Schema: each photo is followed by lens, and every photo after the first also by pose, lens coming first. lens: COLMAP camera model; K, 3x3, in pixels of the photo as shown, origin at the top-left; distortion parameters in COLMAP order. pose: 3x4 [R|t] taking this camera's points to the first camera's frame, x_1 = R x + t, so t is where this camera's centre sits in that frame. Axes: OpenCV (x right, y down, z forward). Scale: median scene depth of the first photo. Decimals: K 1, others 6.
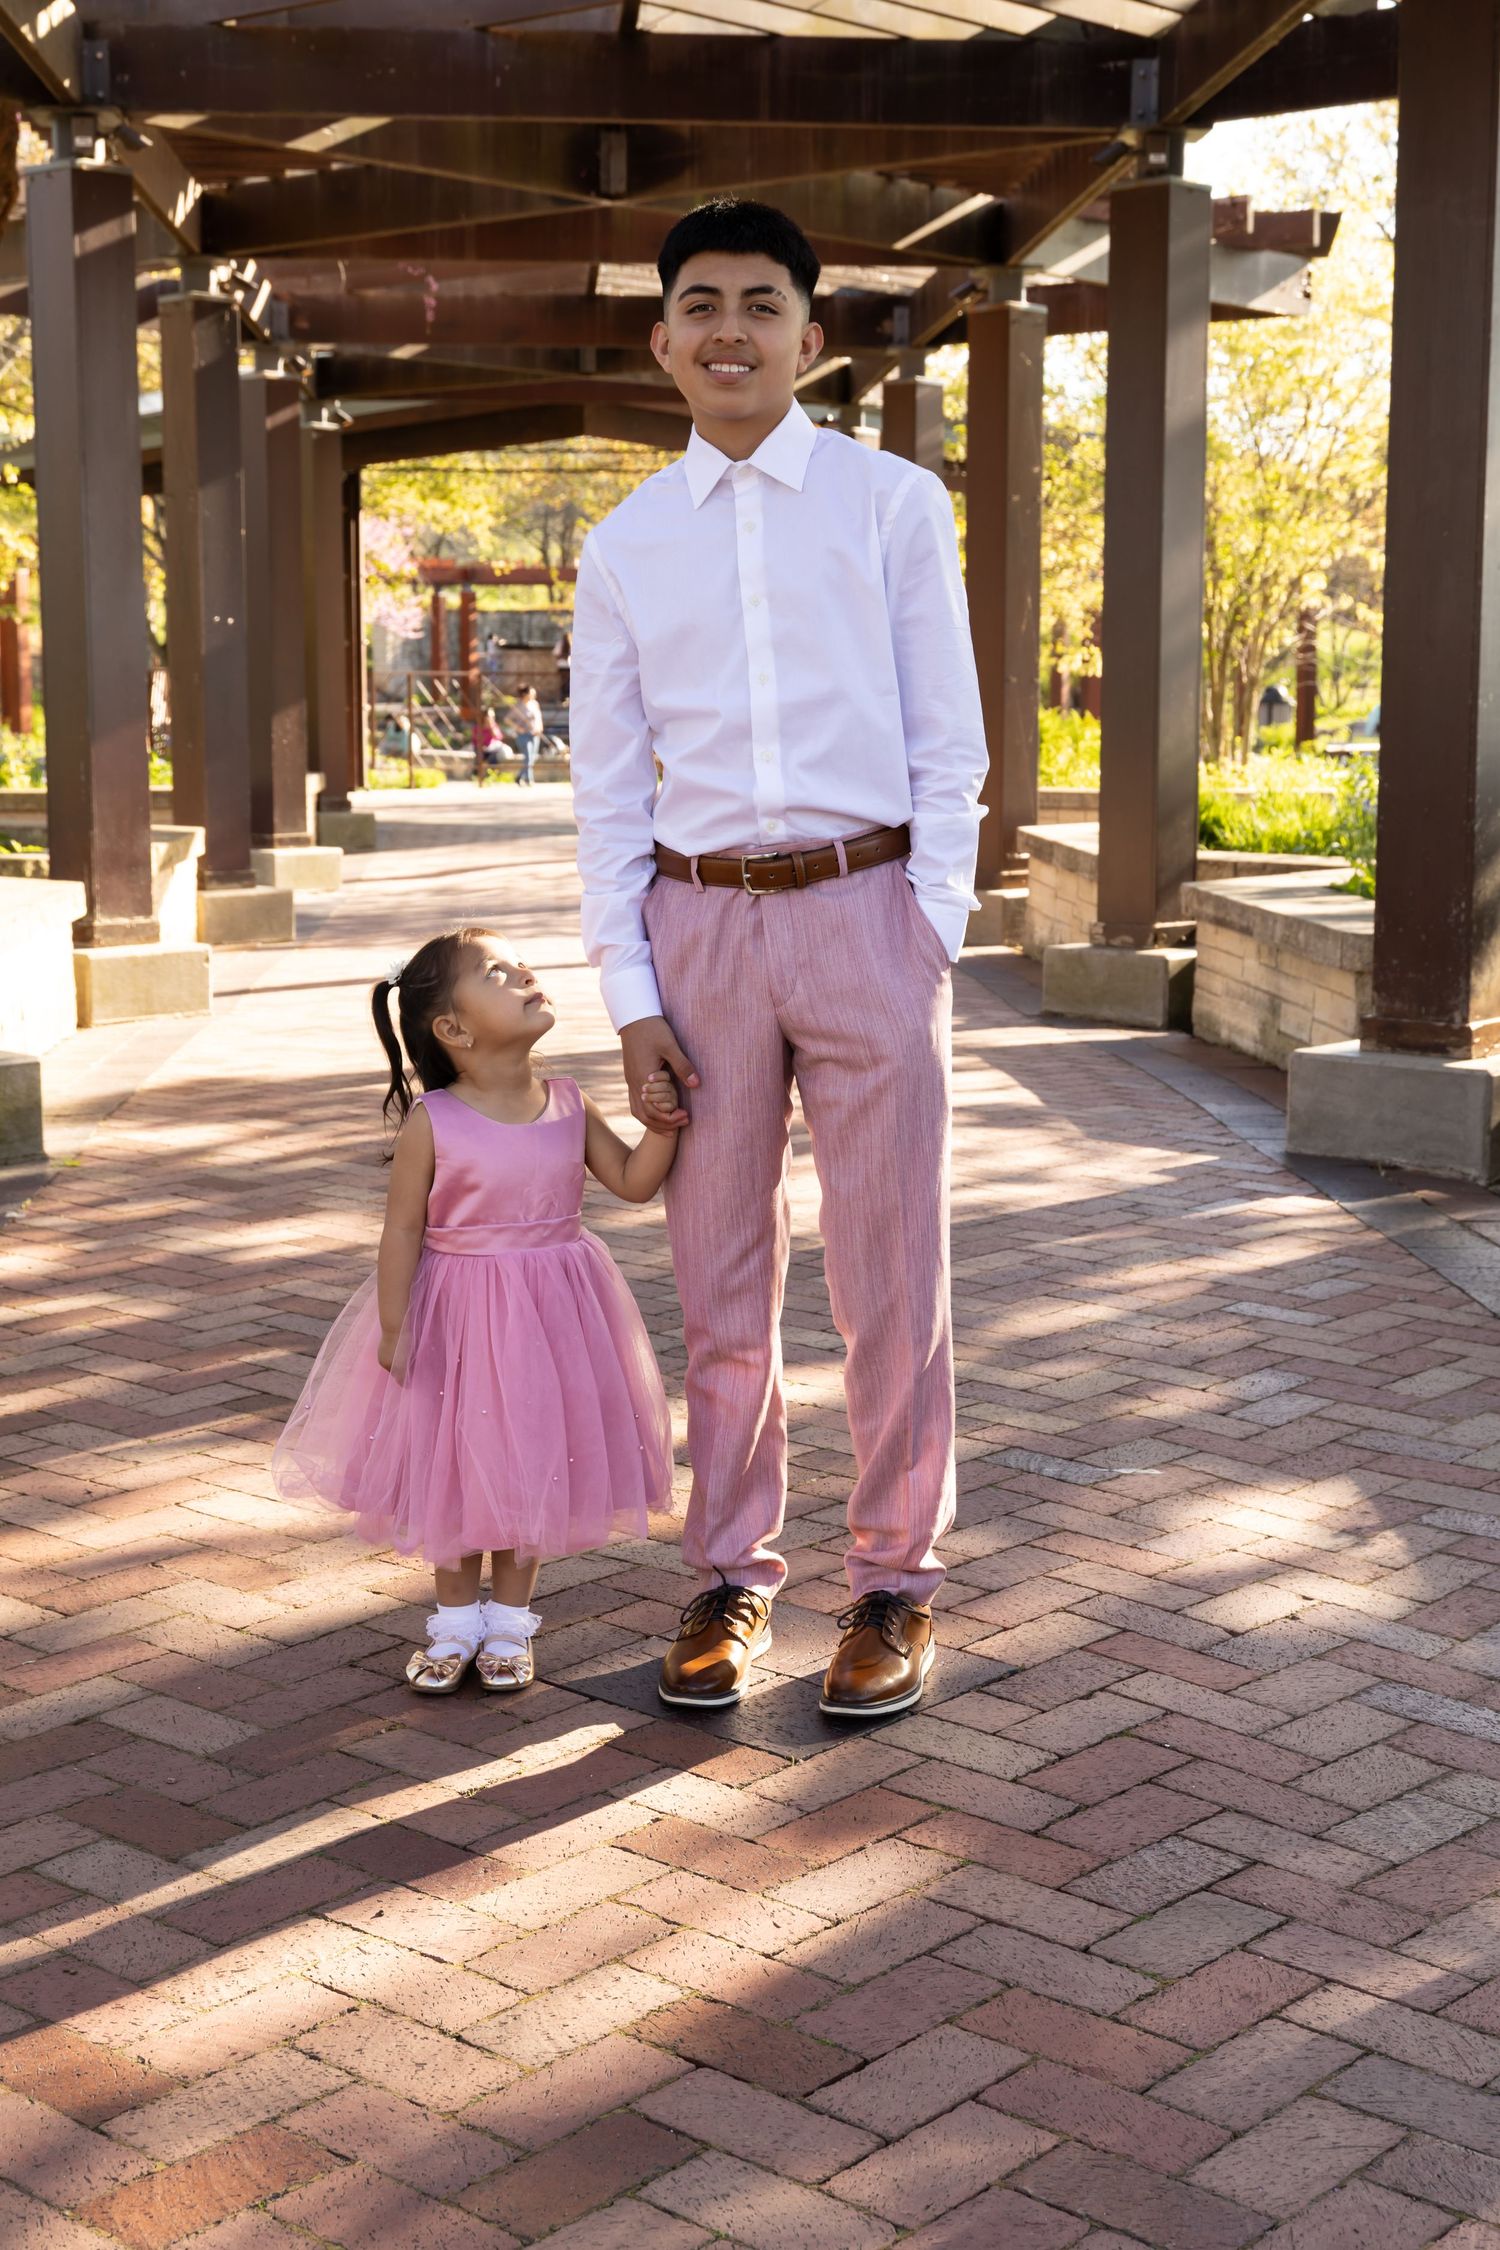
lens RADIAL K [[3177.2, 0, 755.8], [0, 3177.2, 1130.7], [0, 0, 1]] dist [0.008661, -0.028317]
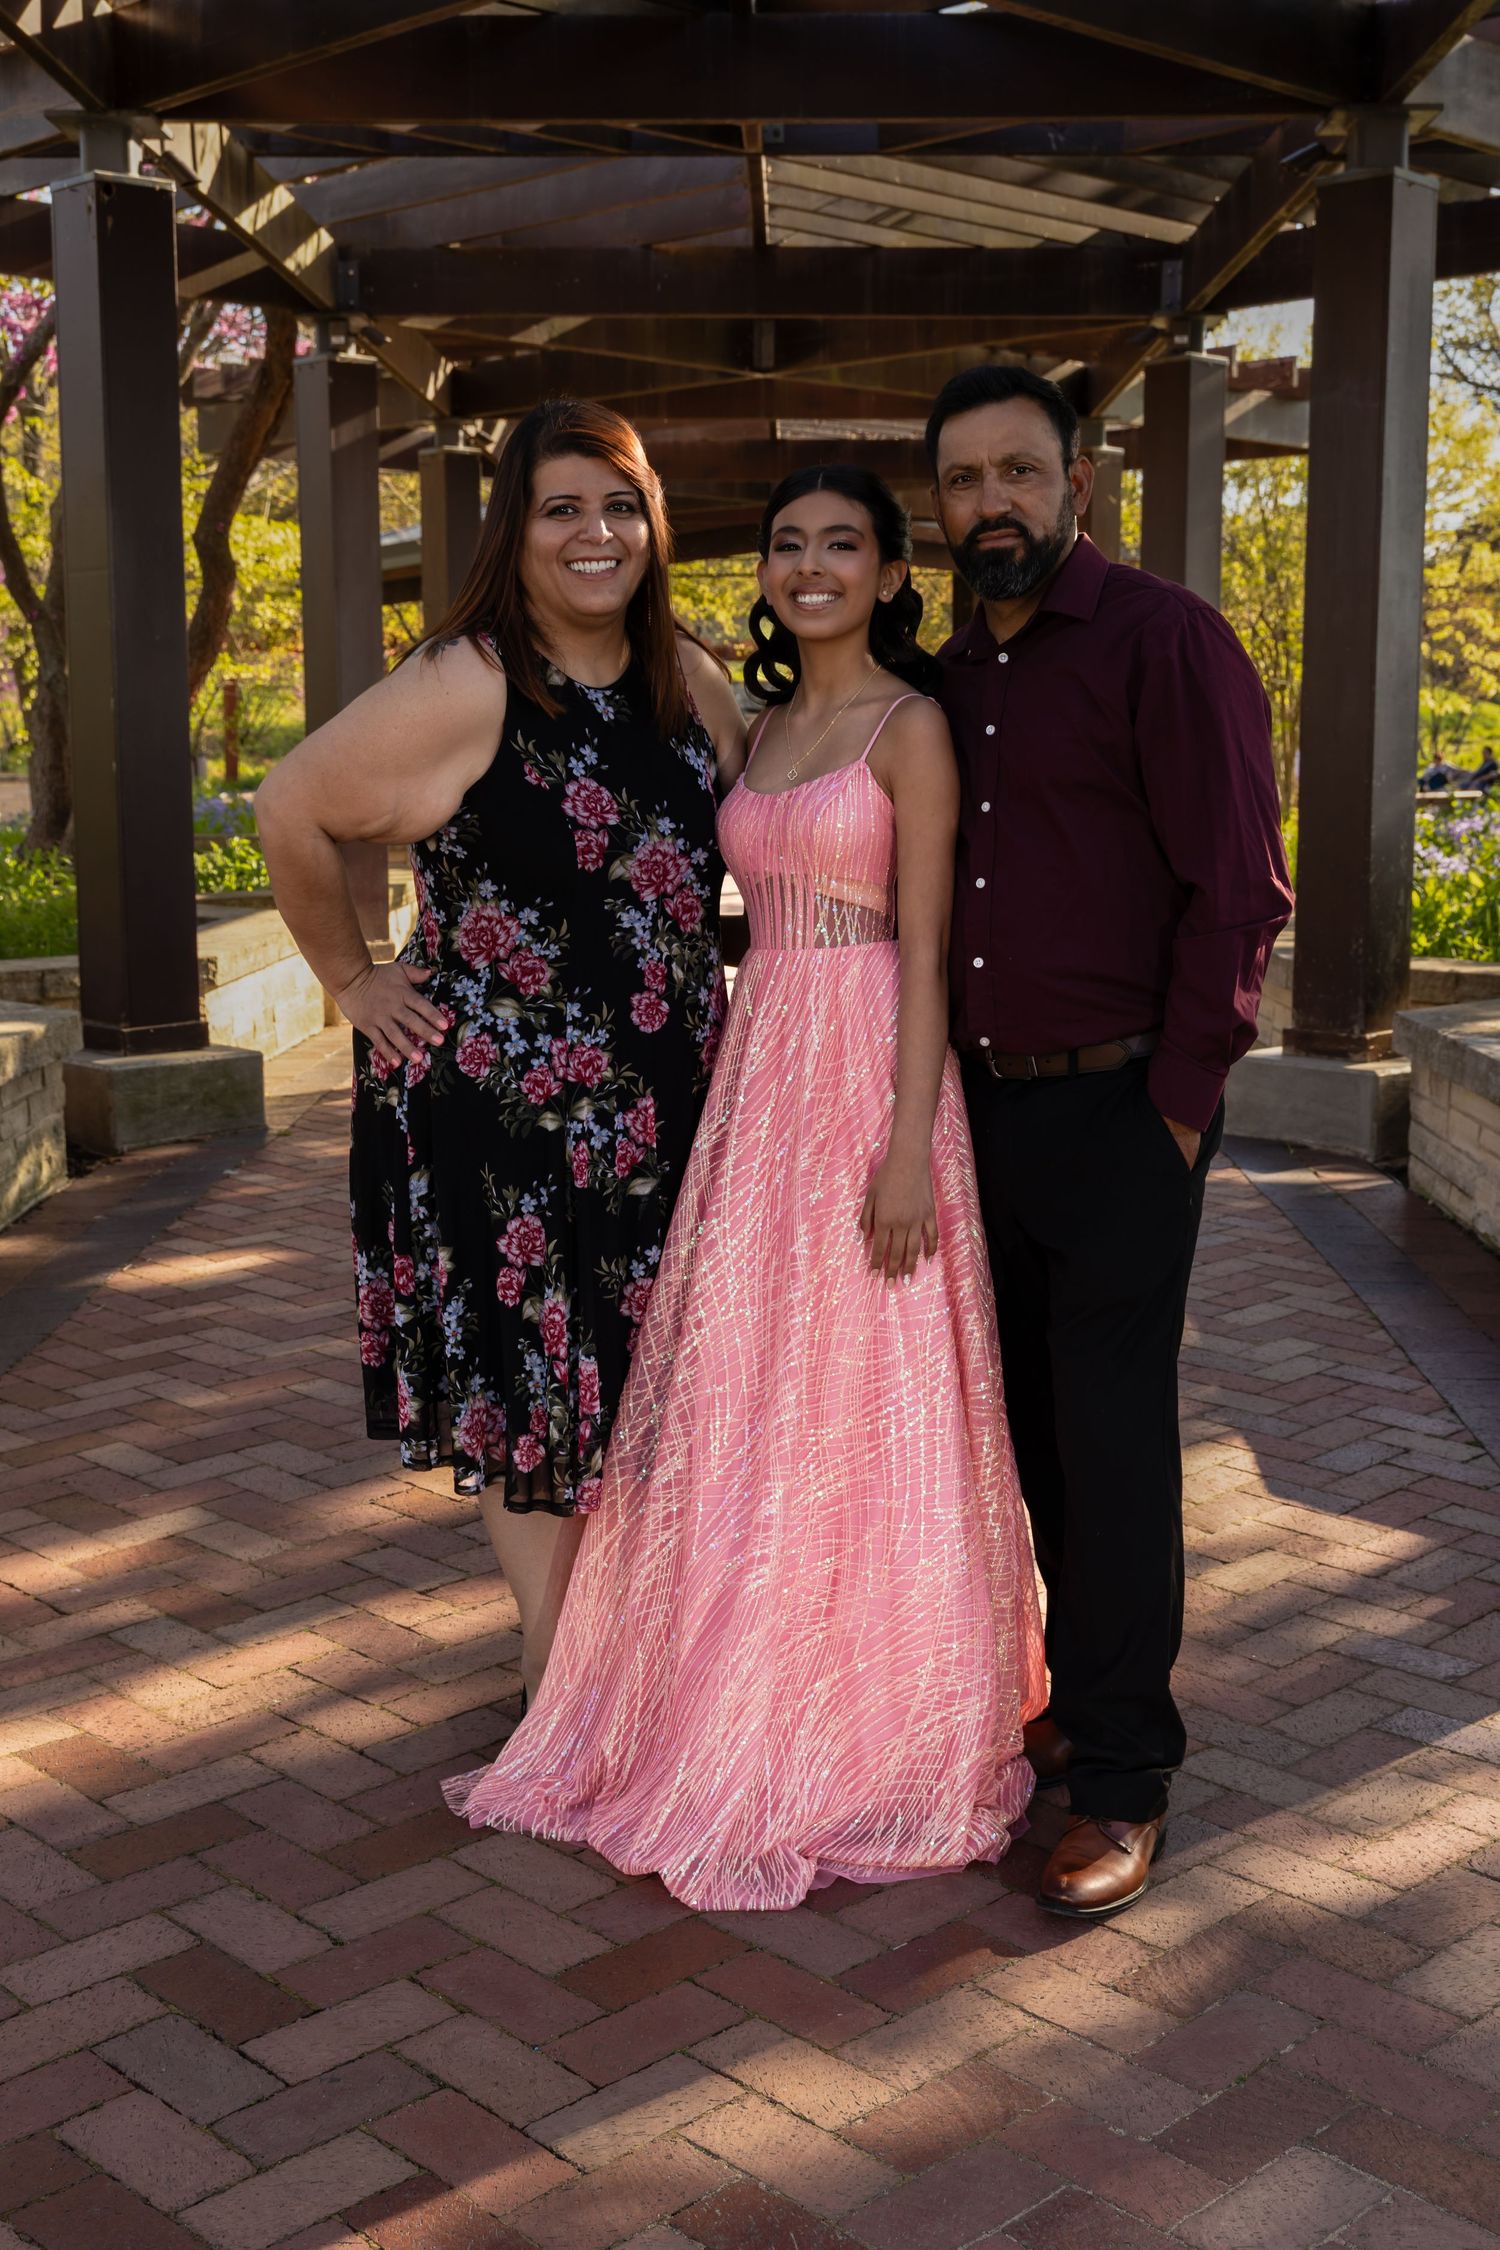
lens RADIAL K [[2606.5, 0, 750.0], [0, 2606.5, 1125.0], [0, 0, 1]] dist [-0.012710, 0.026391]
pose [[0.996360, 0.010203, -0.084636, 0.047466], [-0.009526, 0.999919, 0.008399, -0.002684], [0.084715, -0.007562, 0.996377, -0.041664]]
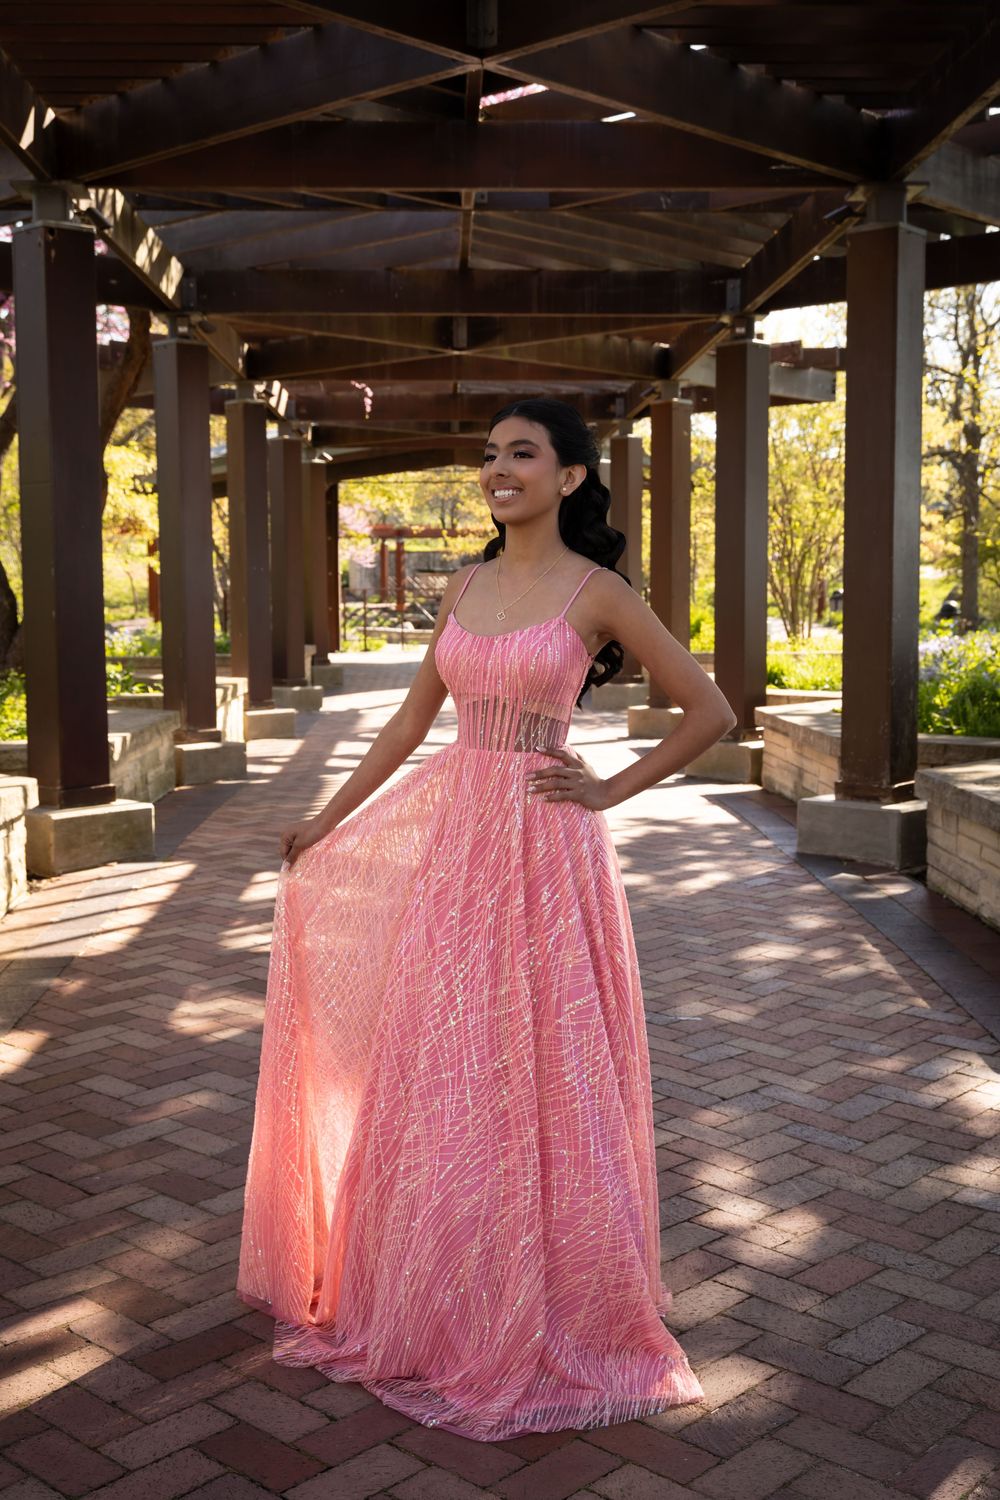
lens RADIAL K [[1749.5, 0, 500.0], [0, 1749.5, 750.0], [0, 0, 1]] dist [-0.003786, 0.012774]
pose [[0.999356, -0.004159, -0.035632, 0.018444], [0.002480, 0.998890, -0.047037, -0.004097], [0.035788, 0.046919, 0.998257, -0.045652]]
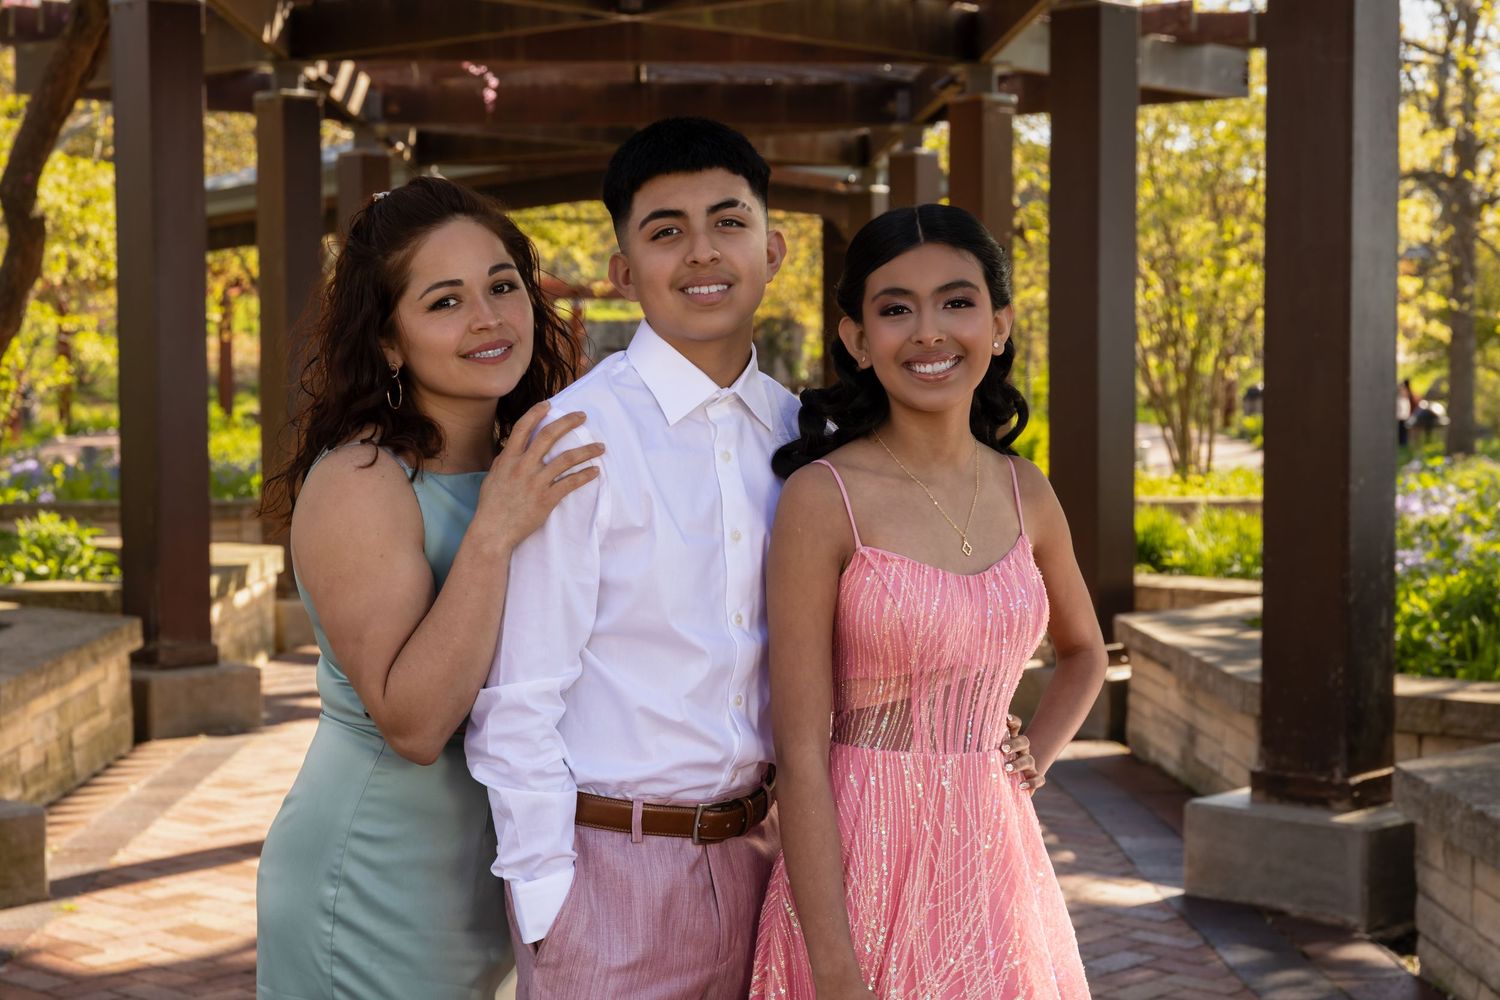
lens RADIAL K [[2671.7, 0, 750.0], [0, 2671.7, 500.0], [0, 0, 1]] dist [0.006973, 0.048052]
pose [[0.999497, -0.002229, -0.031643, 0.034180], [-0.000664, 0.995838, -0.091143, -0.031721], [0.031714, 0.091118, 0.995335, 0.051658]]
